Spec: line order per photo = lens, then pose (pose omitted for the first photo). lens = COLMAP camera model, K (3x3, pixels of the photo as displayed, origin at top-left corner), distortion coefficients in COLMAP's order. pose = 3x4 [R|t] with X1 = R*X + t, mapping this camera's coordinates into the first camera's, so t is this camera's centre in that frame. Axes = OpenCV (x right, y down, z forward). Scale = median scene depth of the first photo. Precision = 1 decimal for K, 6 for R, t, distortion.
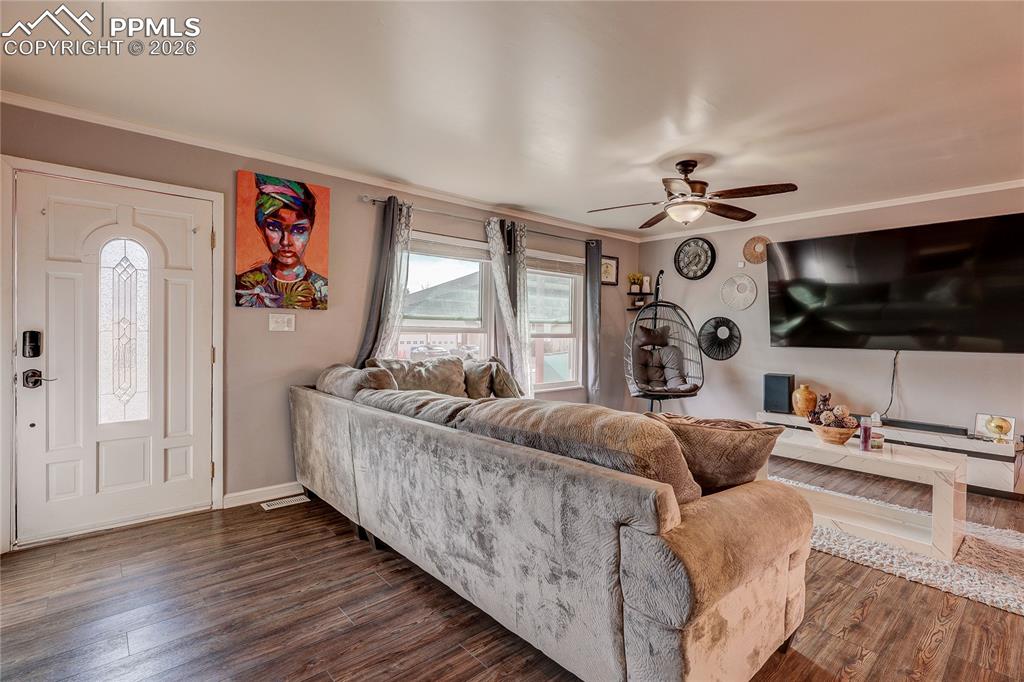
lens RADIAL K [[487.8, 0, 512.0], [0, 487.8, 341.0], [0, 0, 1]] dist [-0.001643, -0.000373]
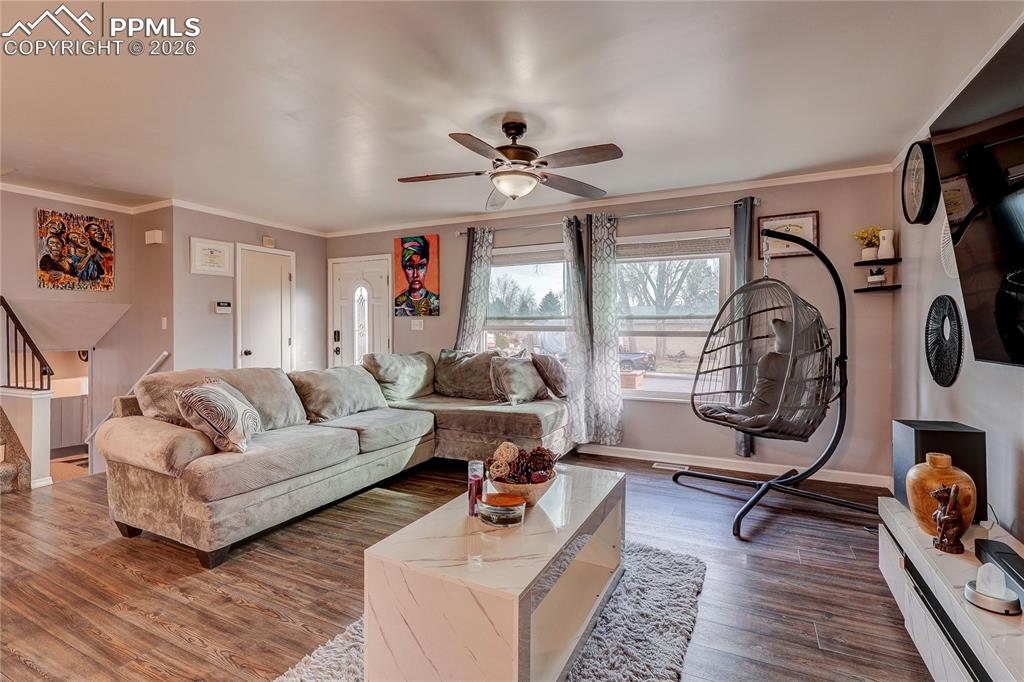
lens RADIAL K [[487.8, 0, 512.0], [0, 487.8, 341.0], [0, 0, 1]] dist [-0.001643, -0.000373]
pose [[0.362160, 0.014701, -0.932000, 1.167656], [-0.015401, 0.999834, 0.009786, -0.005311], [0.931989, 0.010810, 0.362326, 0.717868]]
